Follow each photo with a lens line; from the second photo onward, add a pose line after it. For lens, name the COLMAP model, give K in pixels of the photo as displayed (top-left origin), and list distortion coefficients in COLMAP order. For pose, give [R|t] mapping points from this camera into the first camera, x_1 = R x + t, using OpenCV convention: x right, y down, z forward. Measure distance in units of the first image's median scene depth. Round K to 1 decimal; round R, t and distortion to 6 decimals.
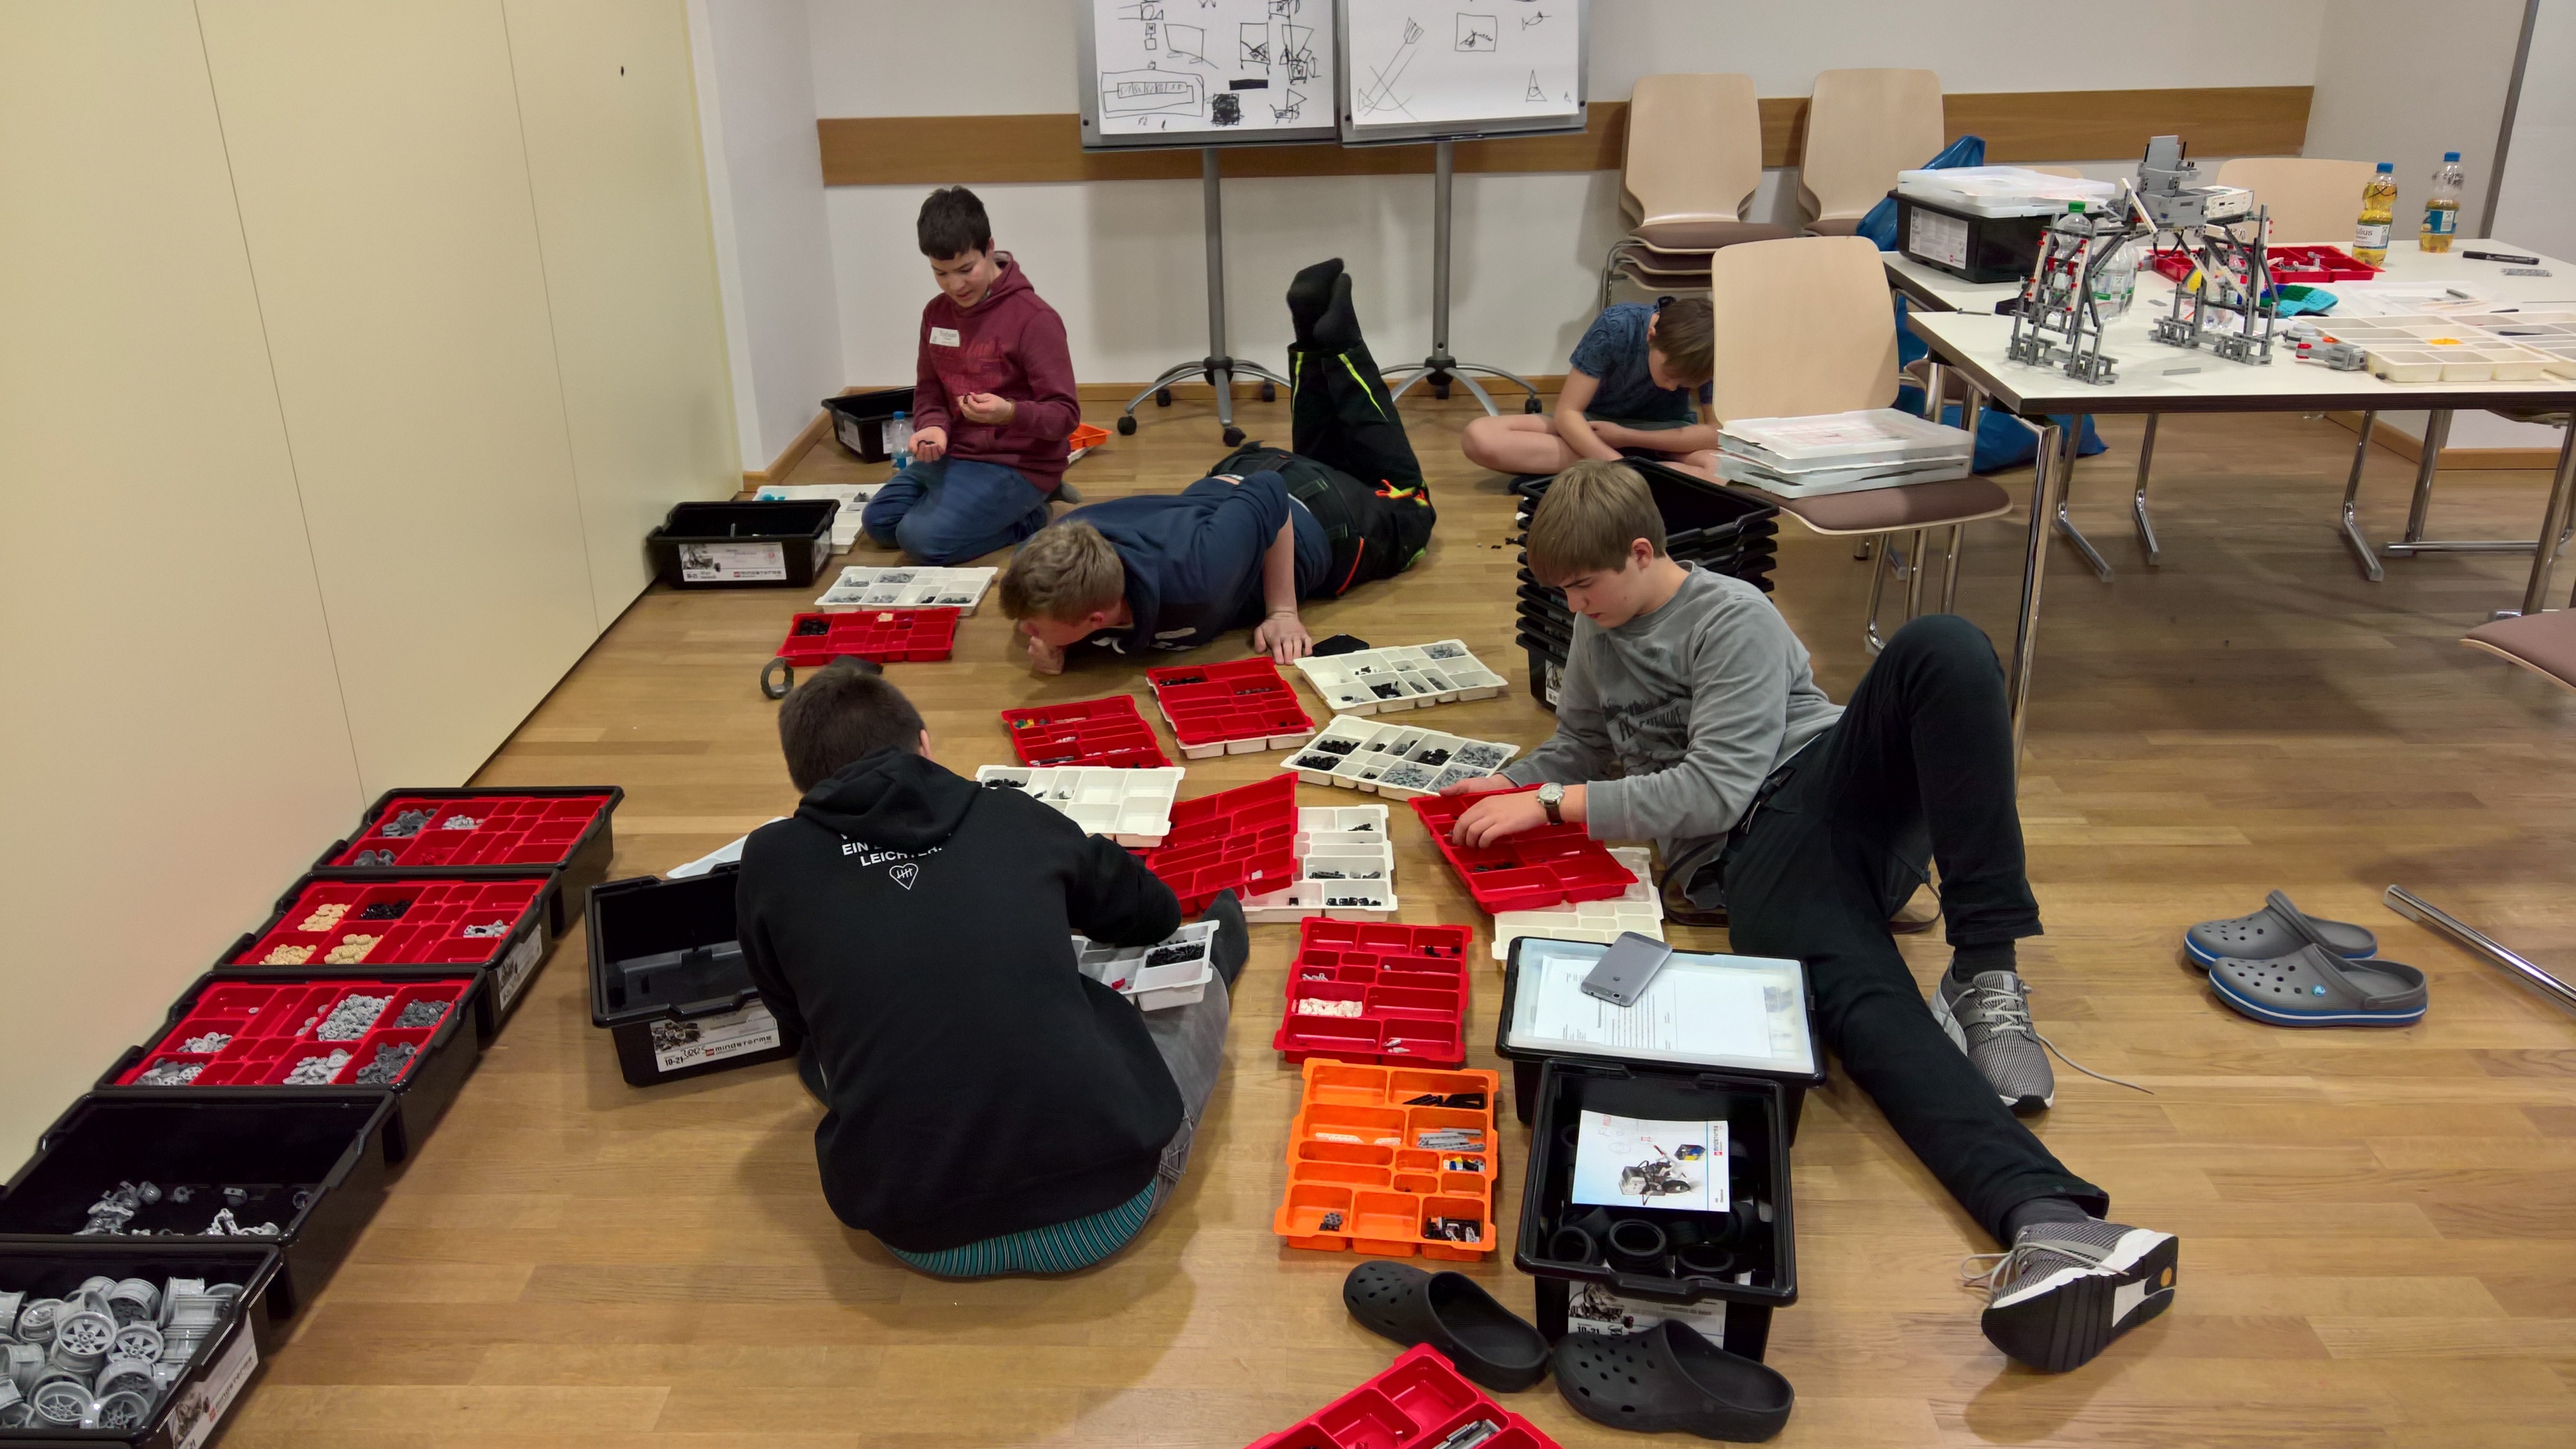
lens RADIAL K [[1936.3, 0, 1288.0], [0, 1936.3, 724.5], [0, 0, 1]] dist [-0.002801, 0.002013]
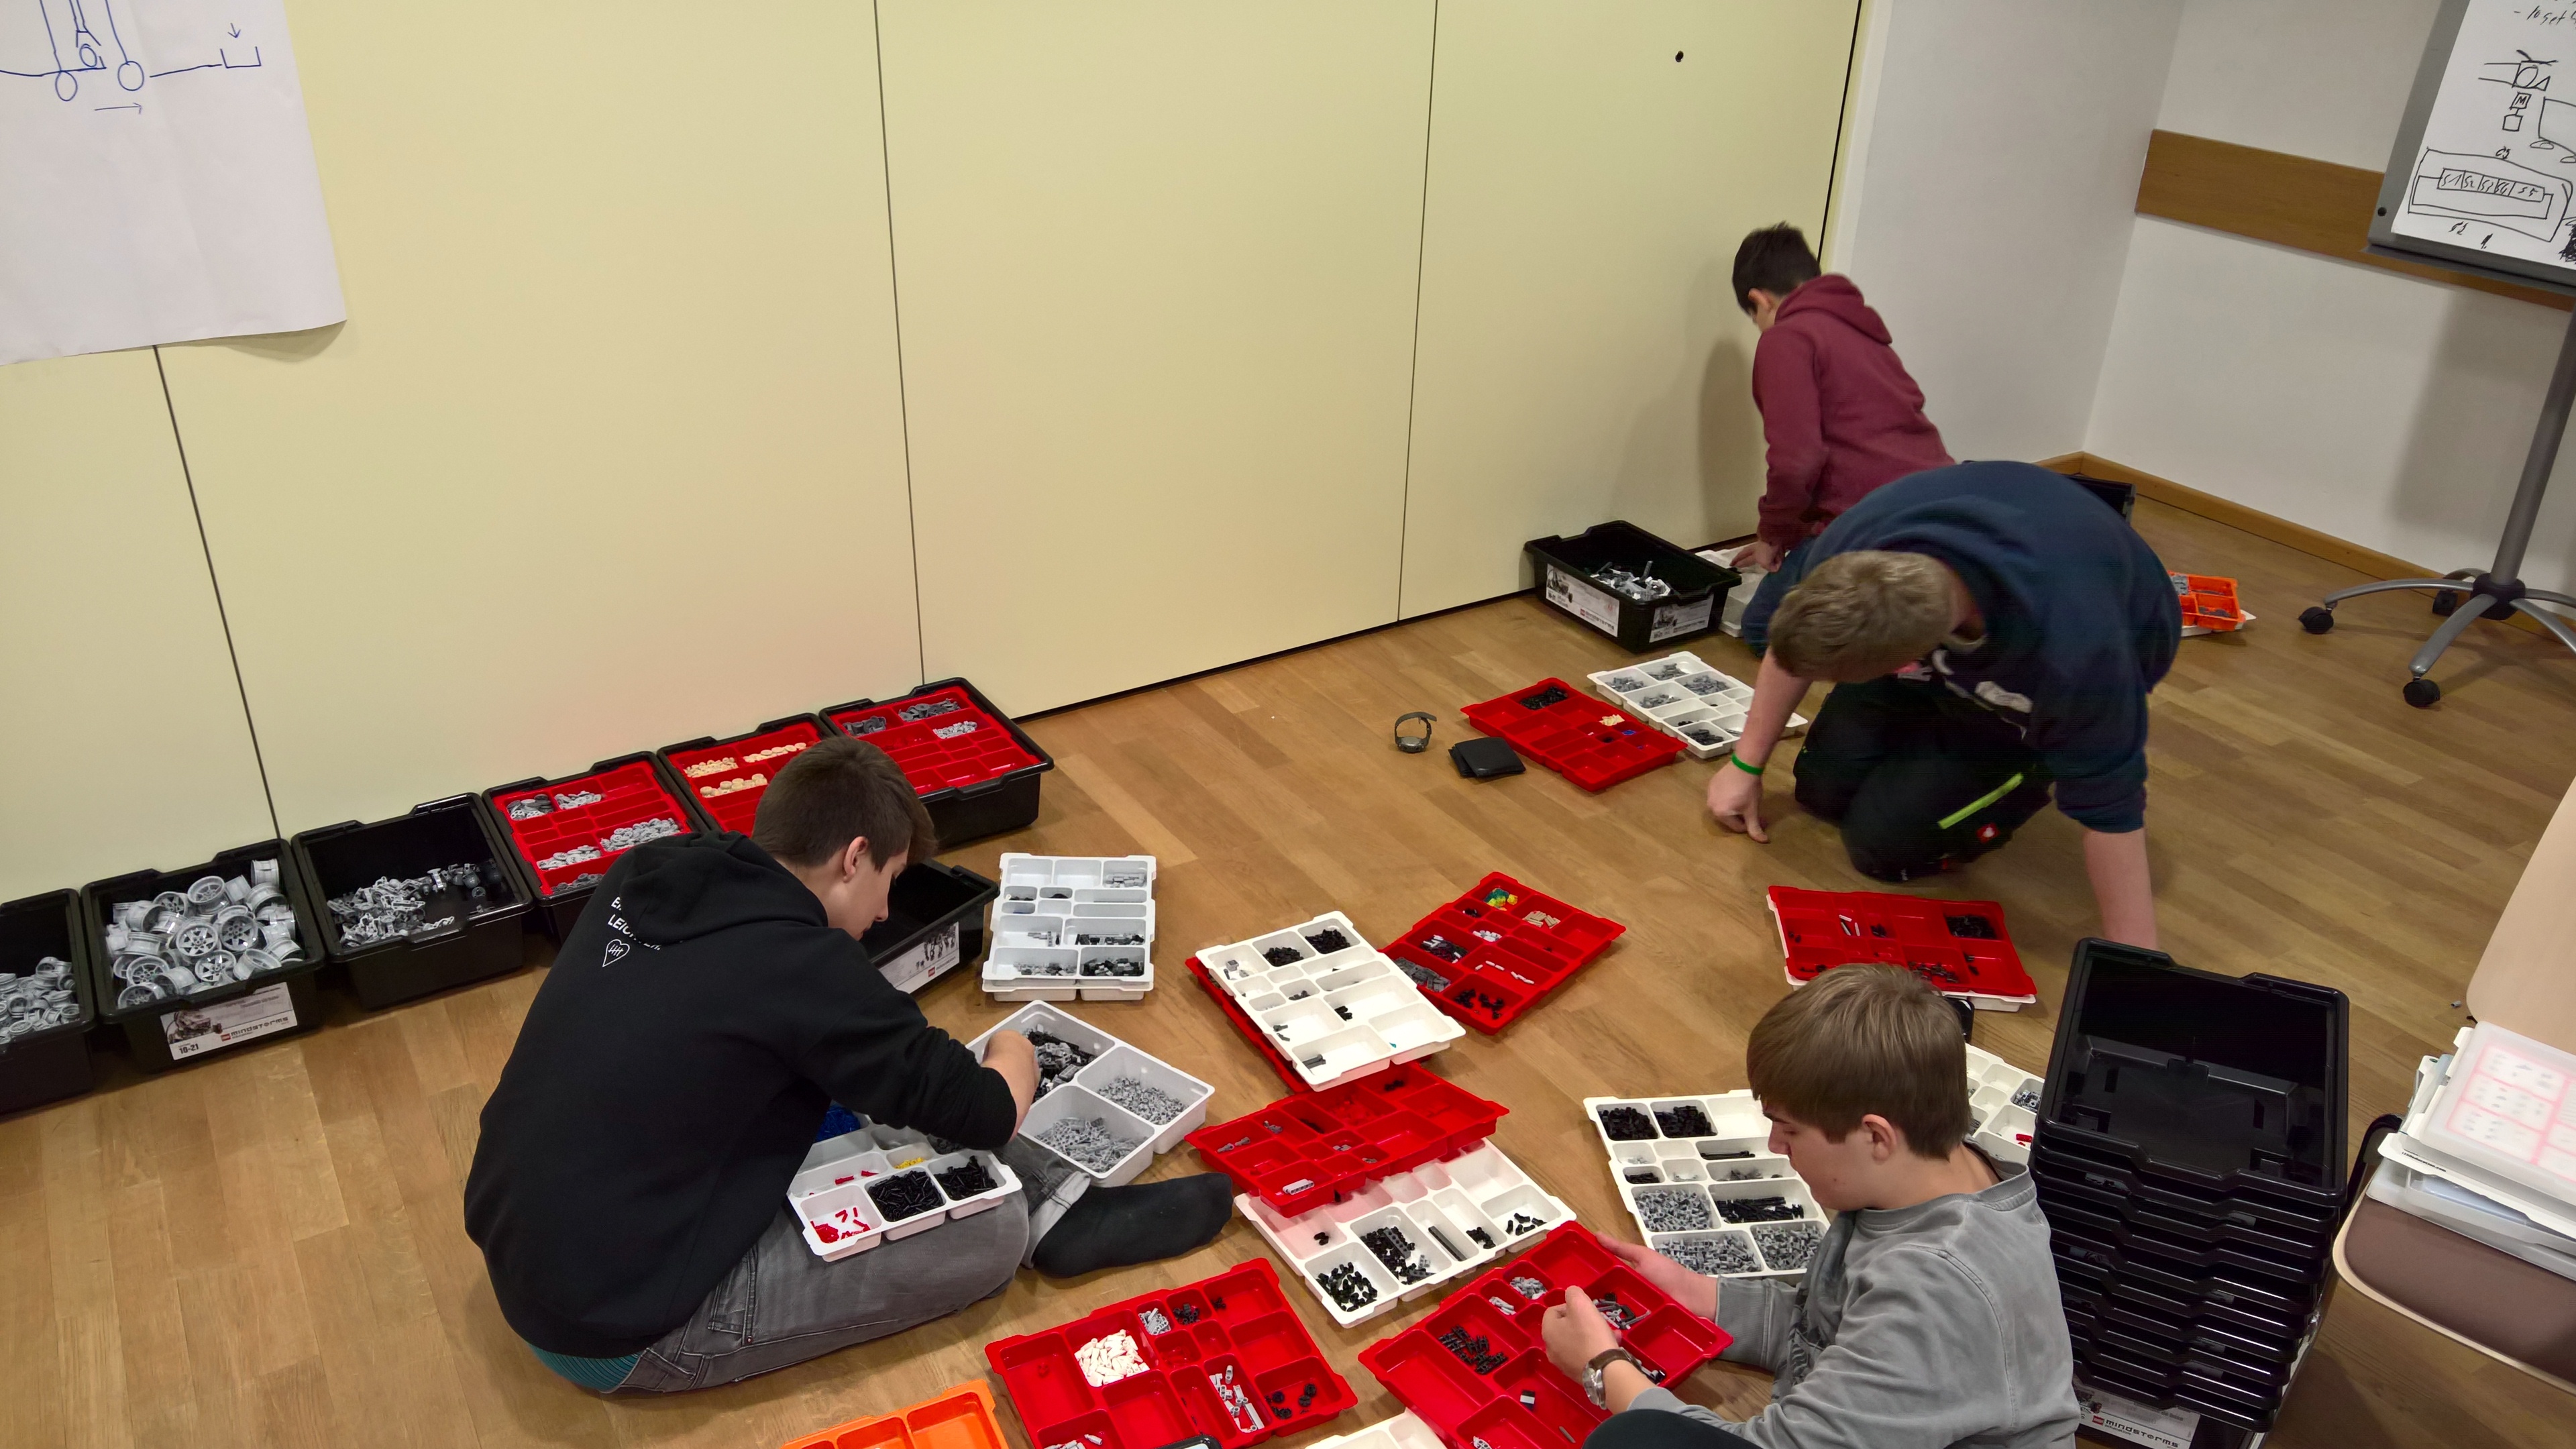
lens RADIAL K [[1969.2, 0, 1277.6], [0, 1969.2, 730.2], [0, 0, 1]] dist [0.063992, -0.079510]
pose [[0.521147, 0.417106, -0.744600, 0.485760], [-0.356673, 0.899042, 0.253984, -0.283898], [0.775365, 0.133216, 0.617303, 0.404249]]
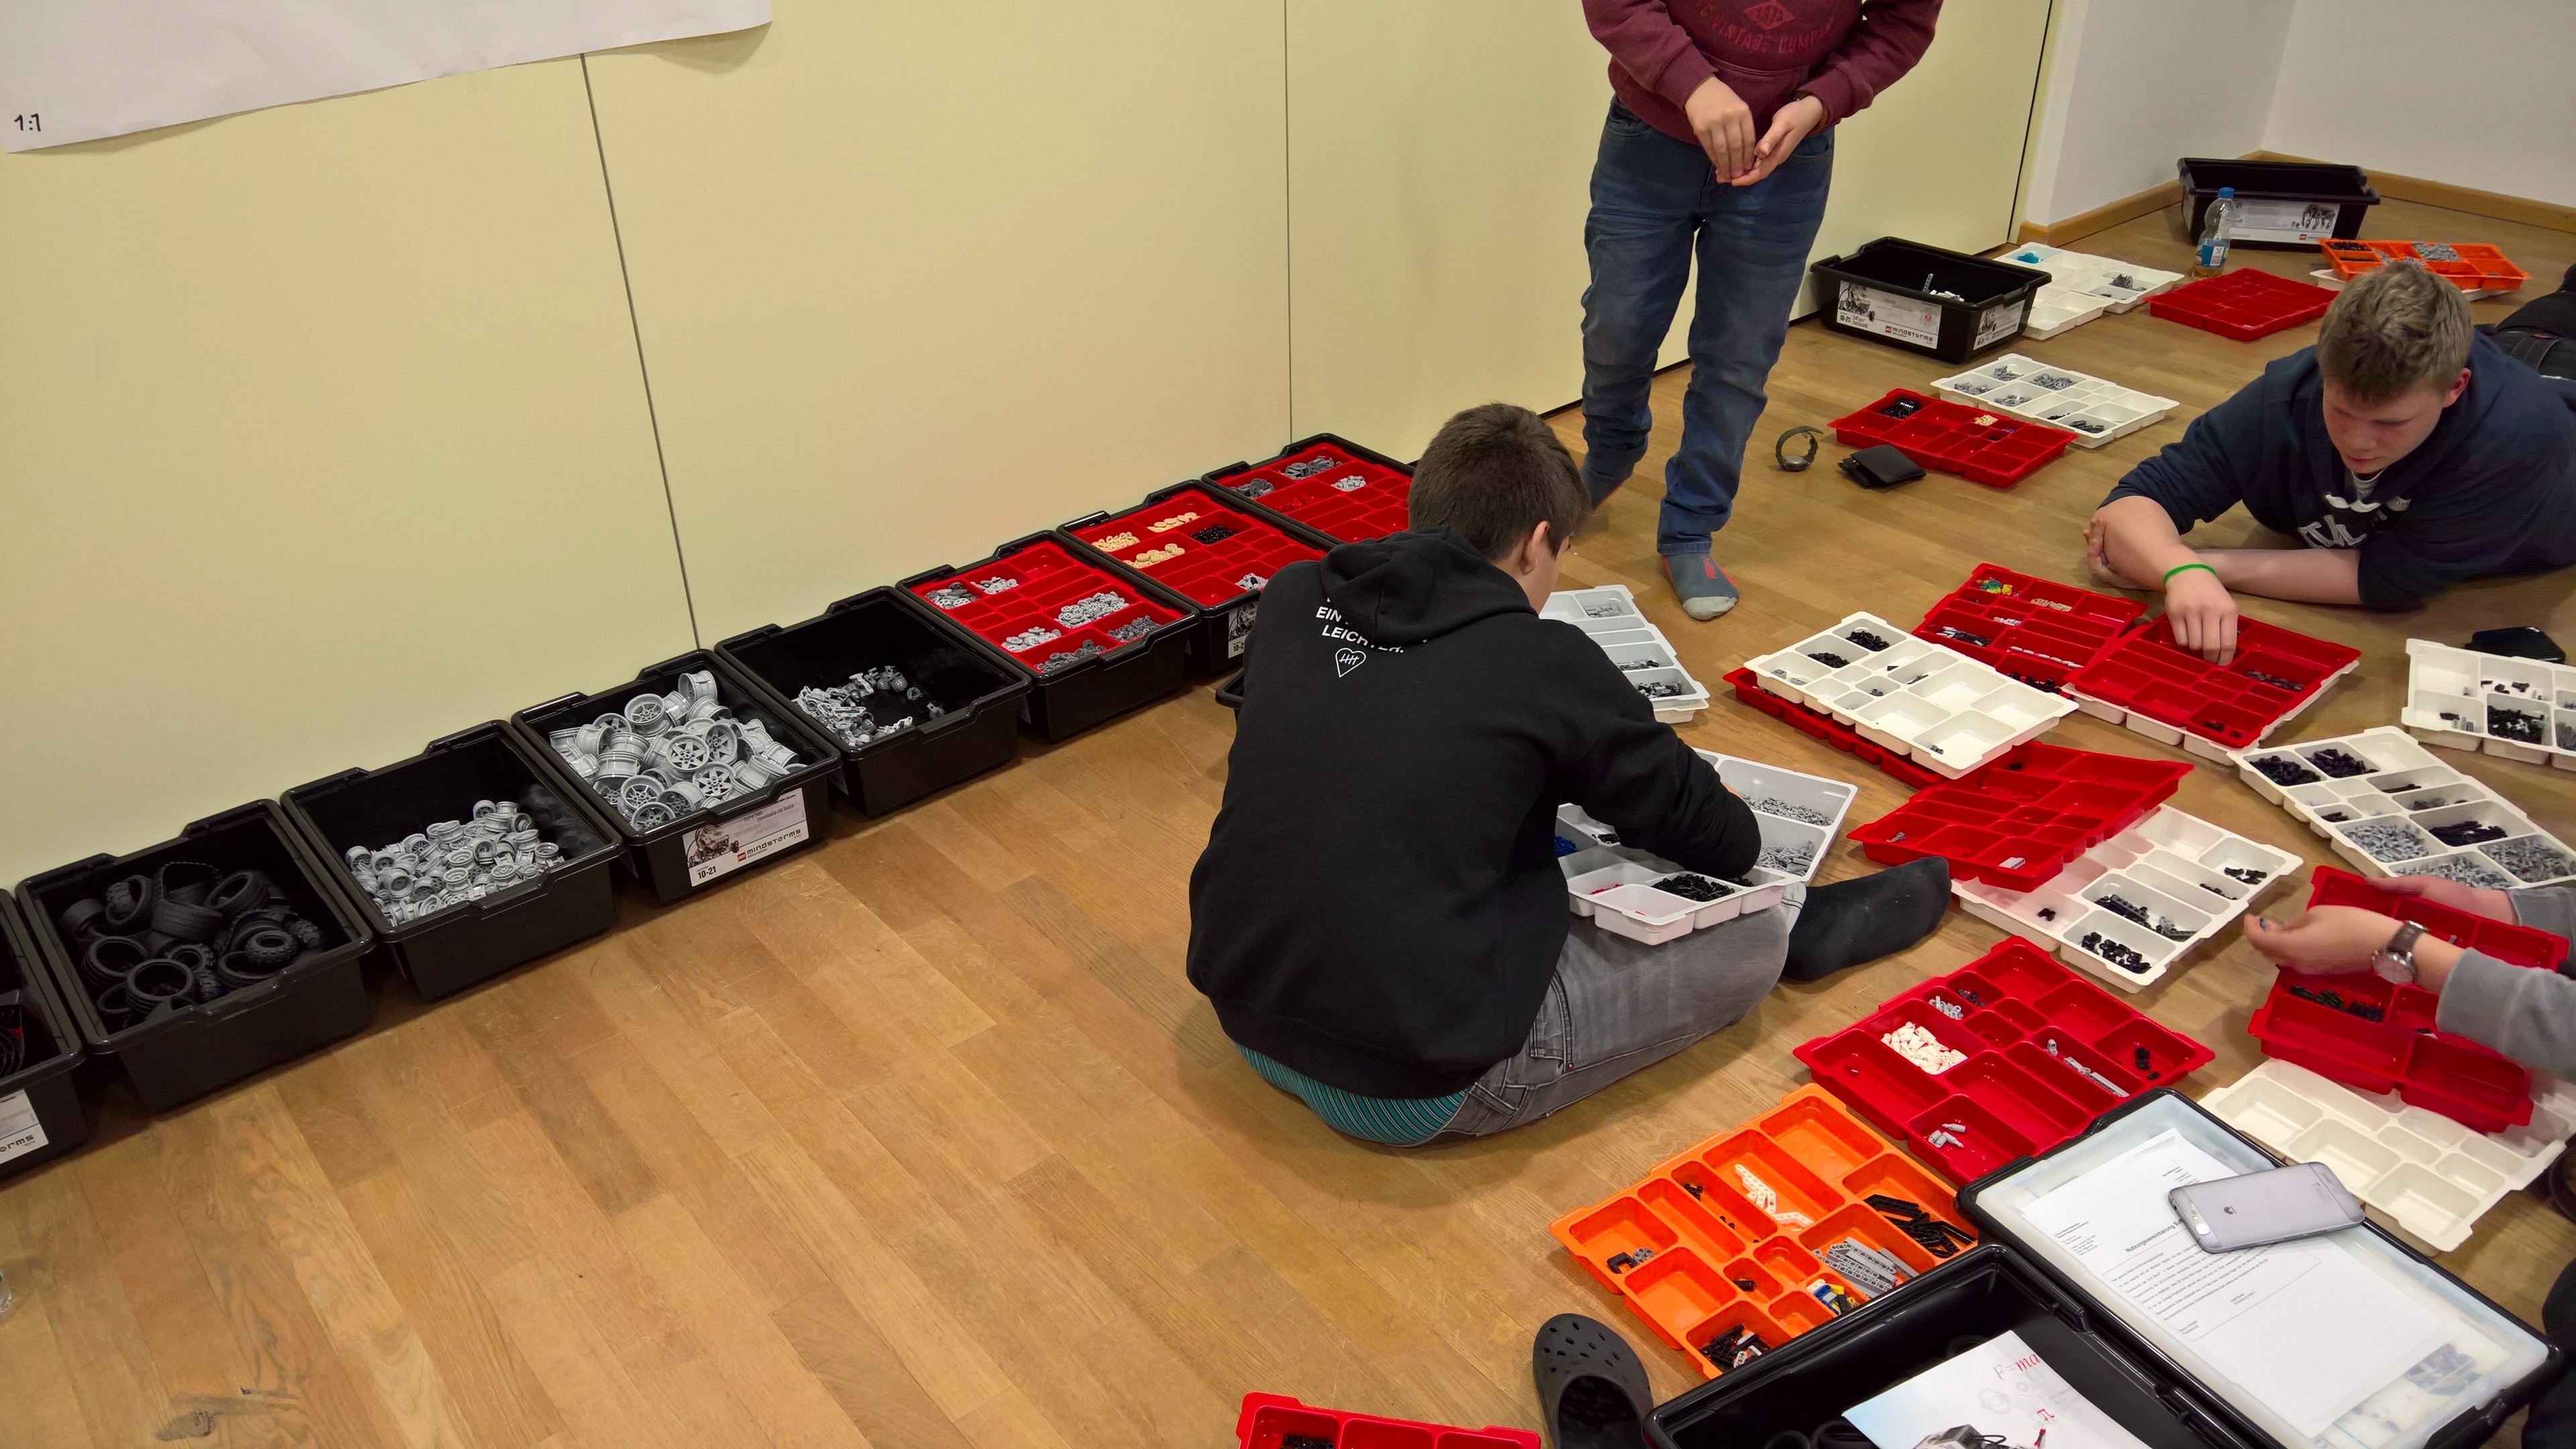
lens RADIAL K [[1969.2, 0, 1277.6], [0, 1969.2, 730.2], [0, 0, 1]] dist [0.063992, -0.079510]
pose [[0.644315, 0.387627, -0.659245, 0.271185], [-0.289890, 0.921489, 0.258498, -0.081867], [0.707688, 0.024555, 0.706099, 0.214678]]
